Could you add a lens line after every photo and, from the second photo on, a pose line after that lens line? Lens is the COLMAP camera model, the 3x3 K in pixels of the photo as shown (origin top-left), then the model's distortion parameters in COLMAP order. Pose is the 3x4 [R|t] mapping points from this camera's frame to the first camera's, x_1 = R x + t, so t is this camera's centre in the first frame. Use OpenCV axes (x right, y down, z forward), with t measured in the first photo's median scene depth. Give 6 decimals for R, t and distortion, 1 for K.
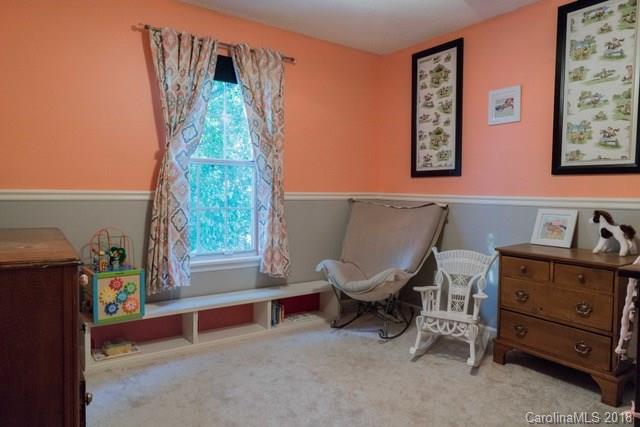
lens RADIAL K [[450.2, 0, 321.0], [0, 450.2, 195.4], [0, 0, 1]] dist [0.001746, 0.004464]
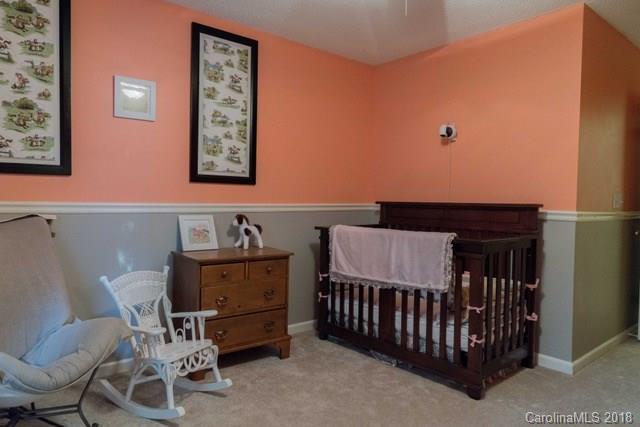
lens RADIAL K [[450.2, 0, 321.0], [0, 450.2, 195.4], [0, 0, 1]] dist [0.001746, 0.004464]
pose [[-0.105620, -0.008038, 0.994374, -0.575779], [-0.011570, 0.999910, 0.006854, -0.026327], [-0.994339, -0.010781, -0.105703, 0.851130]]
